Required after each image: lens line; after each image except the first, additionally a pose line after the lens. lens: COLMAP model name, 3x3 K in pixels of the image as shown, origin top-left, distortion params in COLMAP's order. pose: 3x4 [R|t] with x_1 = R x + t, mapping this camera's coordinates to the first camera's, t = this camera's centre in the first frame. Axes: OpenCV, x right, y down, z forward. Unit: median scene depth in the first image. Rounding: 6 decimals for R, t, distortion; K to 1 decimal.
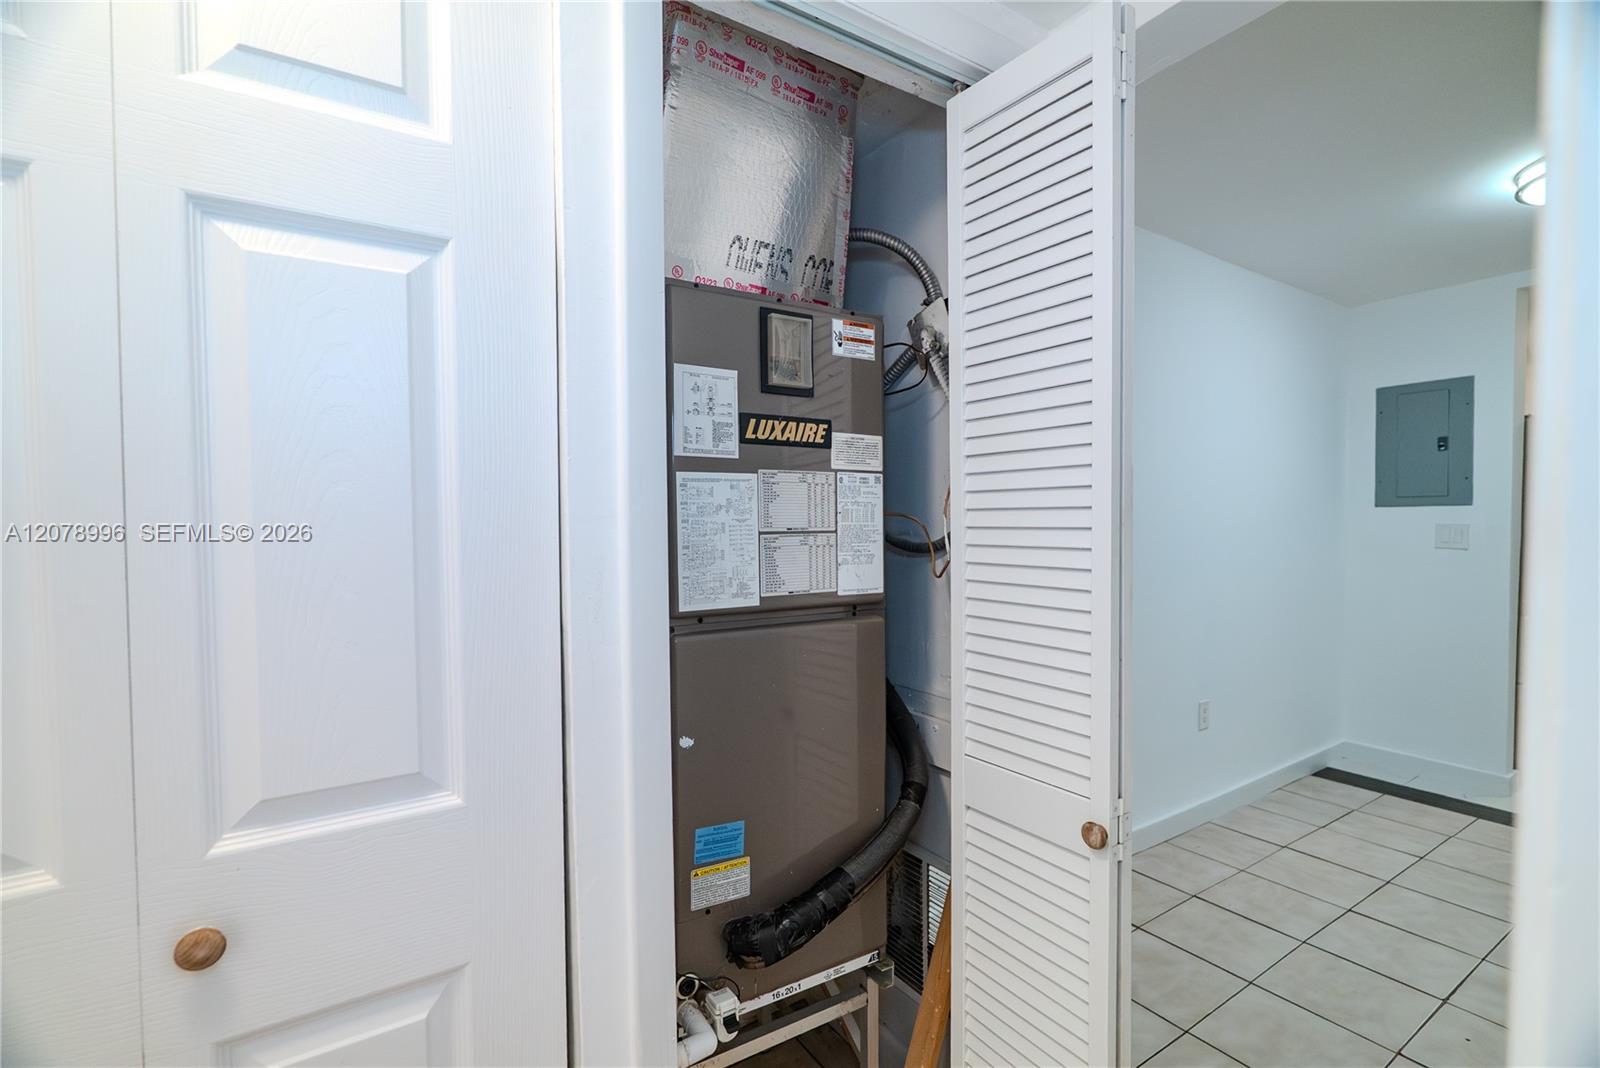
lens RADIAL K [[732.9, 0, 800.0], [0, 732.9, 534.0], [0, 0, 1]] dist [0.003012, 0.000564]
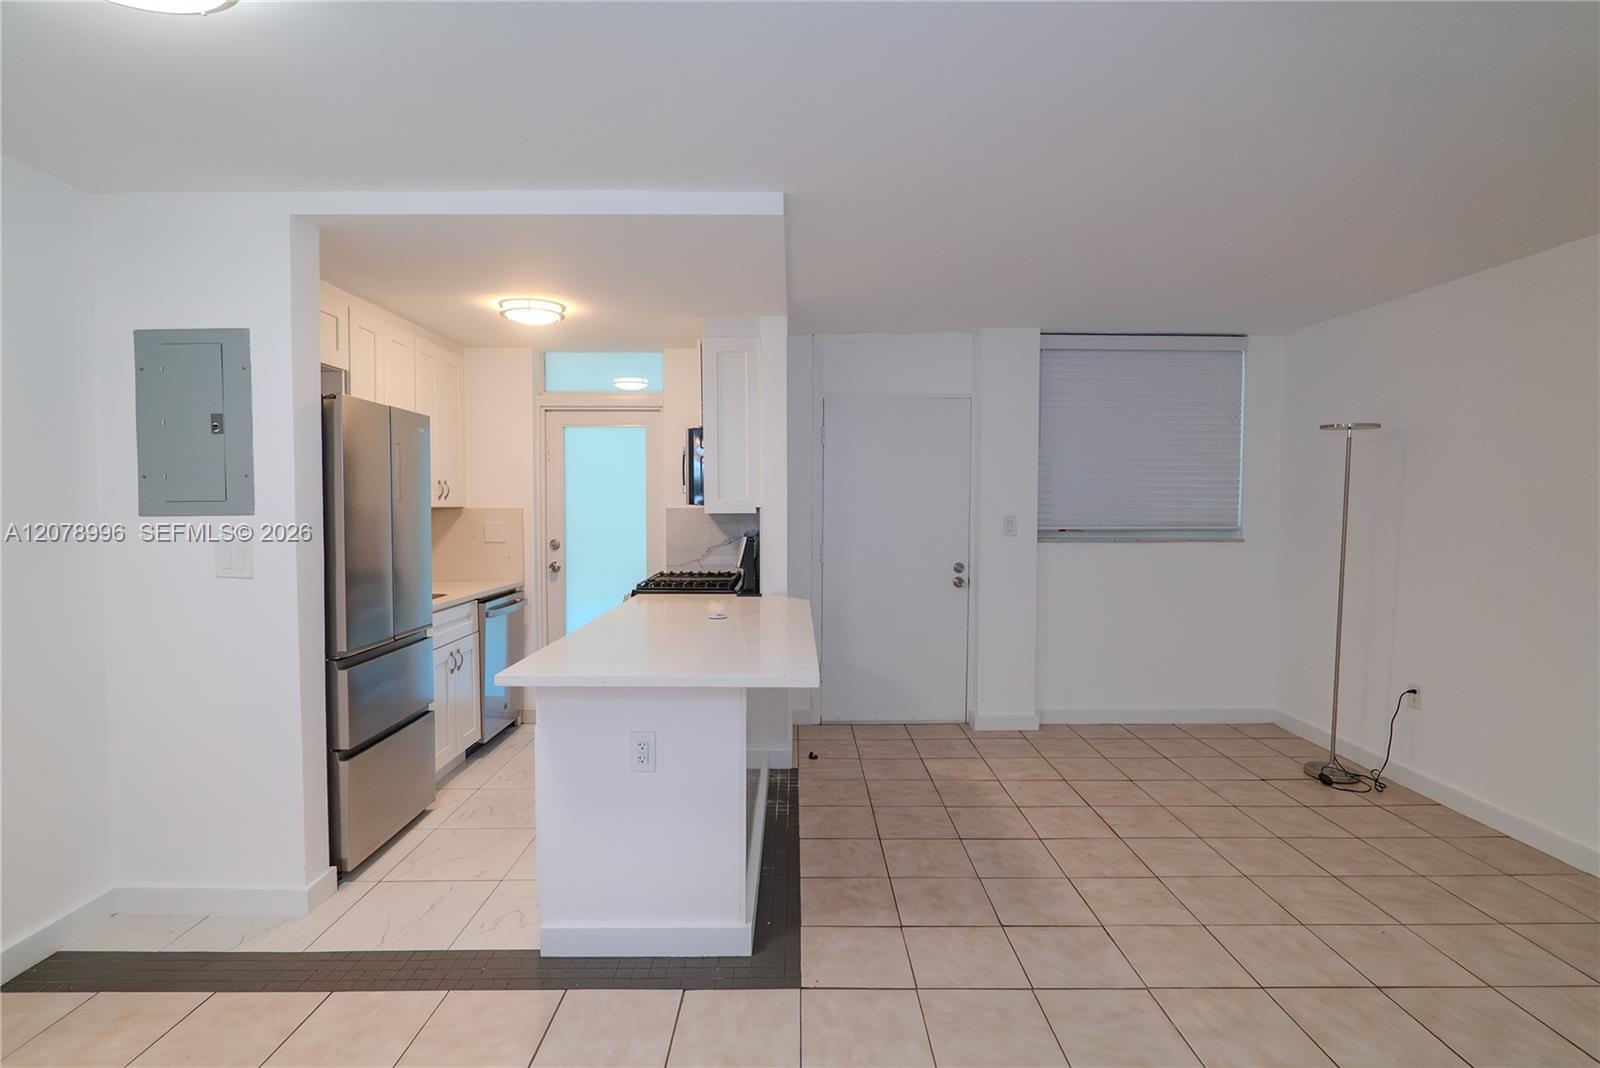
lens RADIAL K [[780.8, 0, 795.6], [0, 780.8, 534.9], [0, 0, 1]] dist [-0.002236, 0.000607]
pose [[0.552645, -0.024397, 0.833060, 0.561793], [0.018426, 0.999685, 0.017053, -0.022512], [-0.833213, 0.005925, 0.552920, 0.154953]]
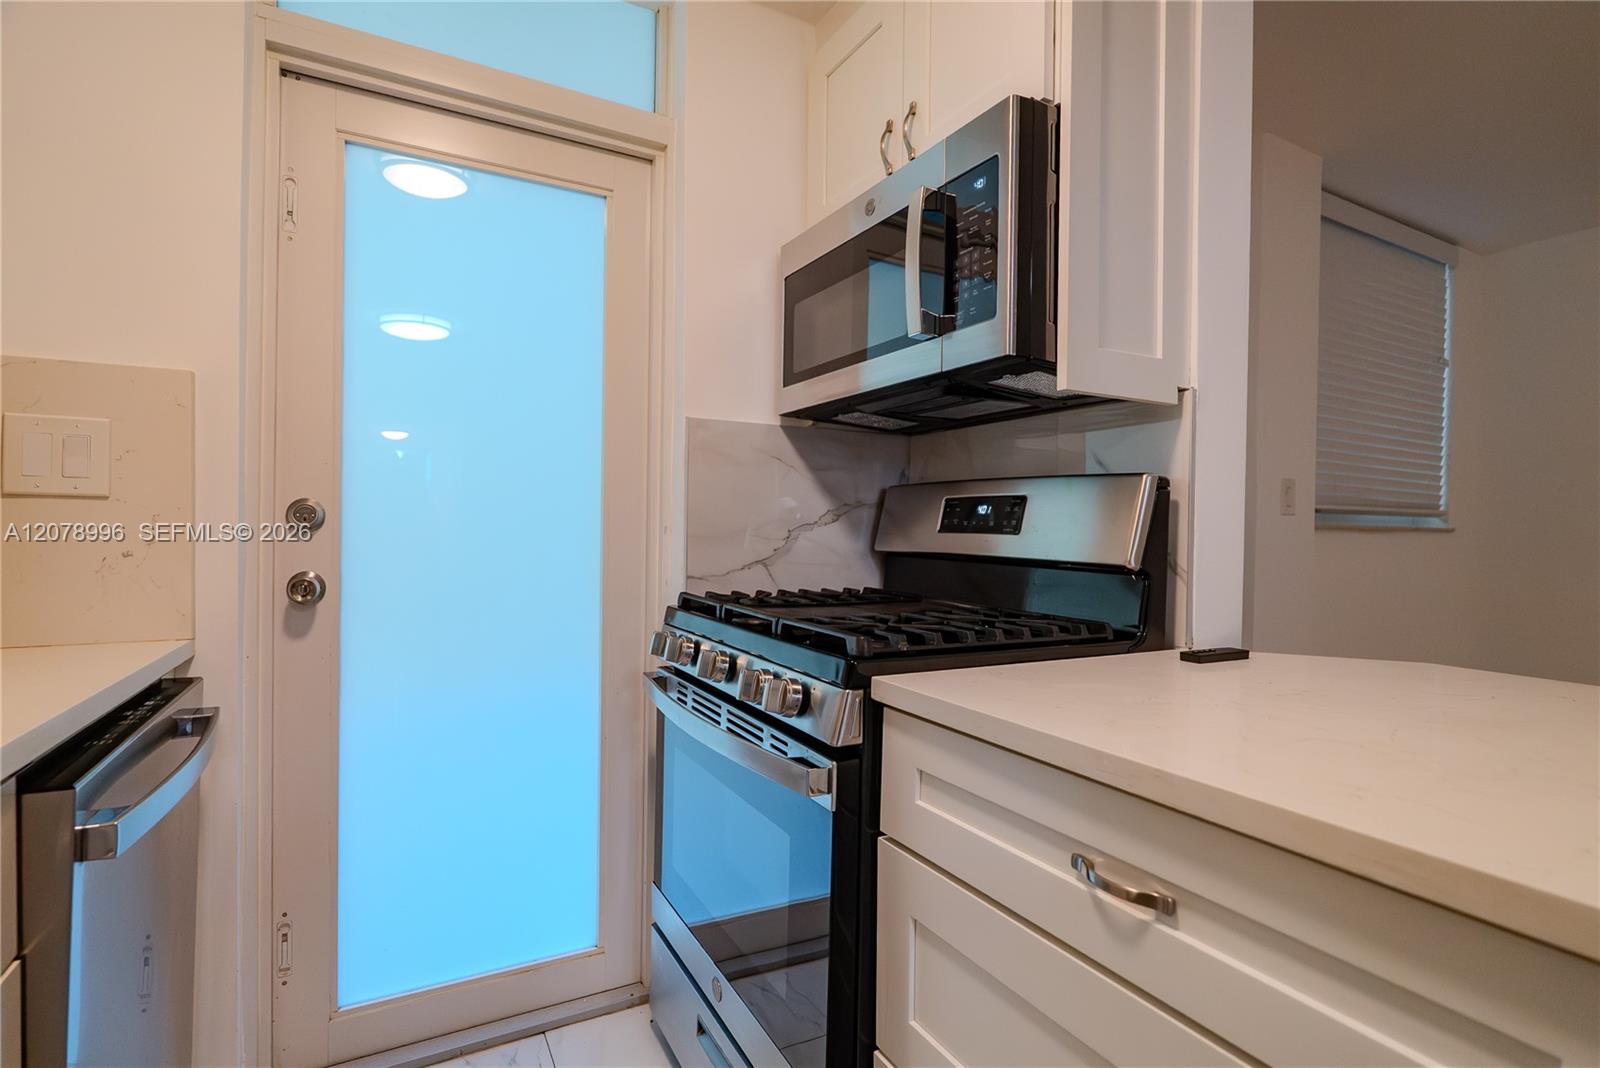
lens RADIAL K [[780.8, 0, 795.6], [0, 780.8, 534.9], [0, 0, 1]] dist [-0.002236, 0.000607]
pose [[0.091442, 0.002143, 0.995808, 1.073309], [0.009776, 0.999948, -0.003050, 0.024268], [-0.995762, 0.010014, 0.091417, 0.960271]]
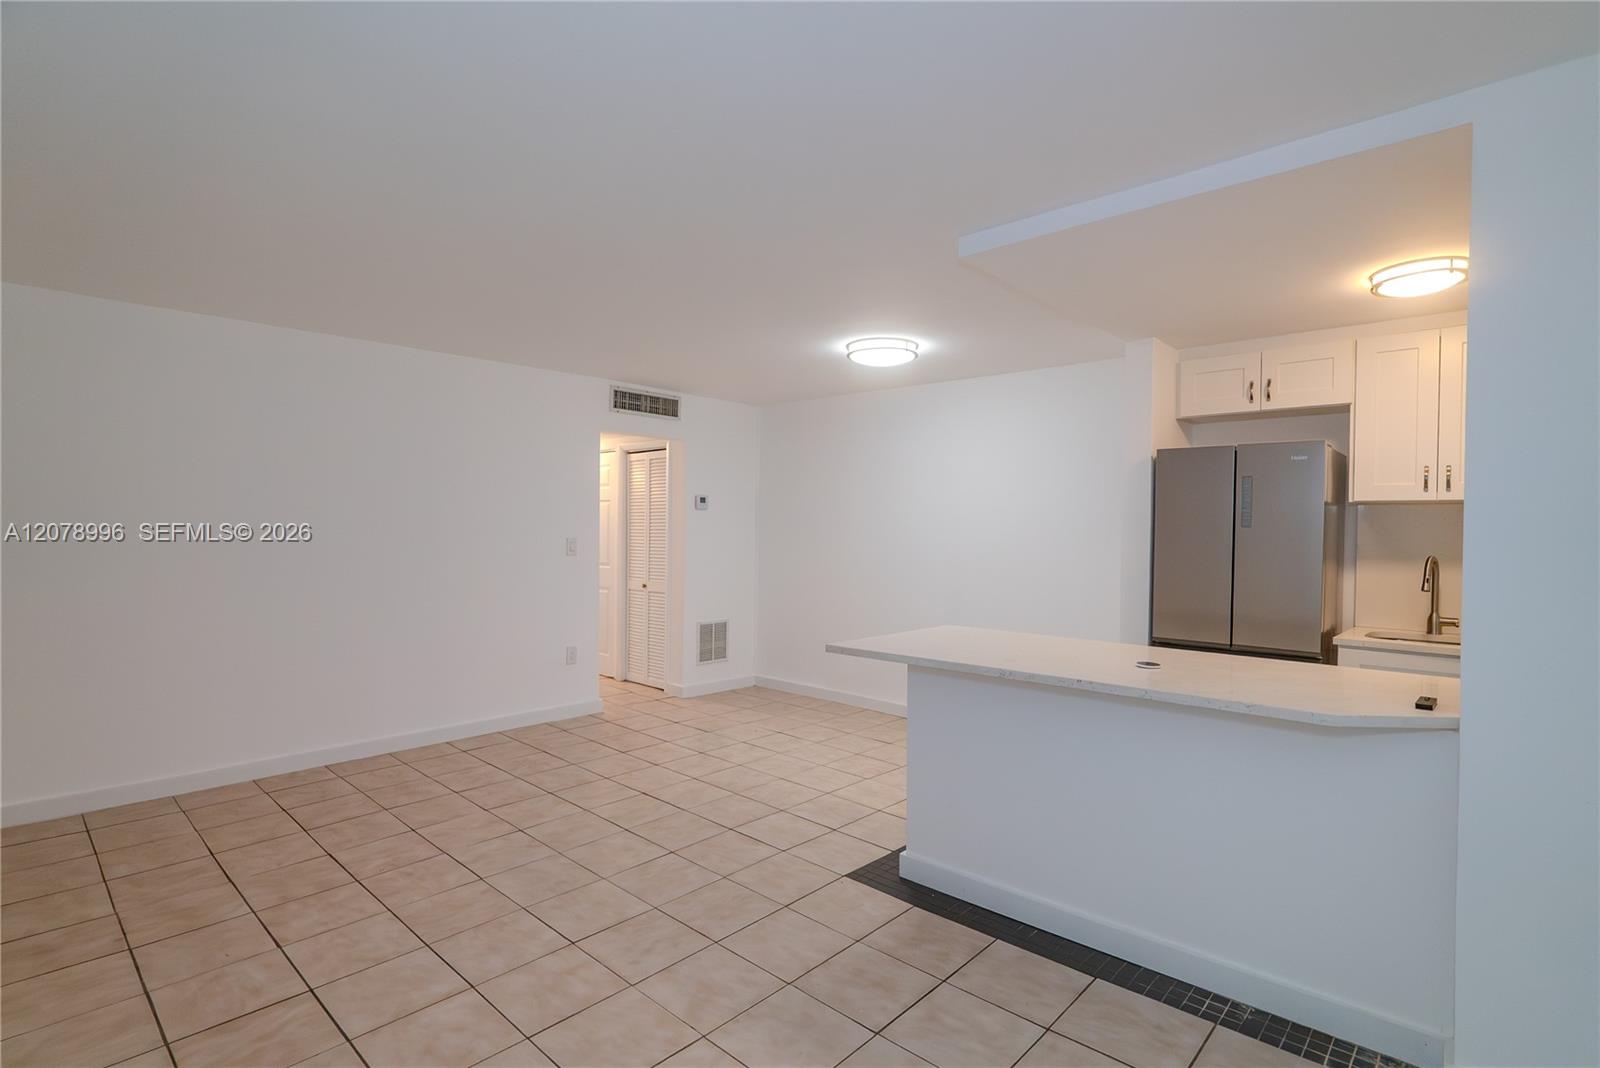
lens RADIAL K [[774.7, 0, 806.0], [0, 774.7, 536.7], [0, 0, 1]] dist [-0.005364, 0.000845]
pose [[0.239256, 0.017619, -0.970797, 1.859424], [-0.038937, 0.999205, 0.008538, -0.028543], [0.970175, 0.035757, 0.239752, 0.238721]]
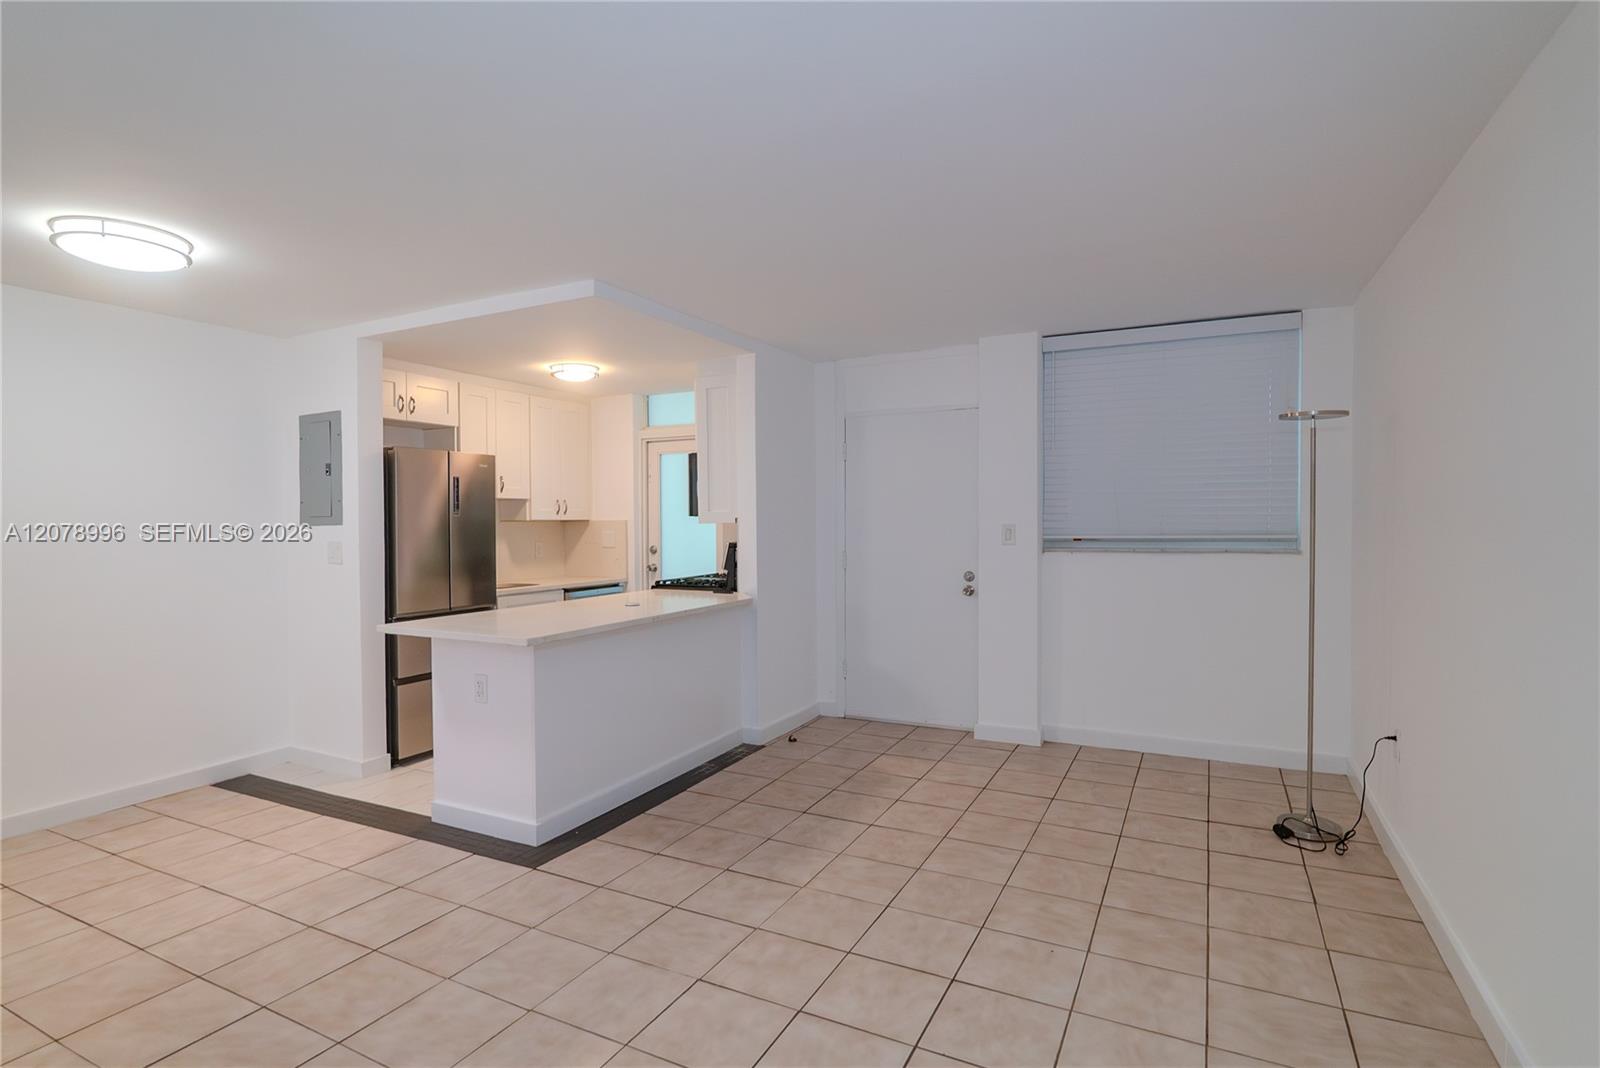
lens RADIAL K [[793.6, 0, 794.3], [0, 793.6, 536.4], [0, 0, 1]] dist [-0.001721, -0.000053]
pose [[0.874685, -0.009960, 0.484589, 0.900336], [0.015300, 0.999858, -0.007066, -0.002113], [-0.484450, 0.013595, 0.874713, -0.388243]]
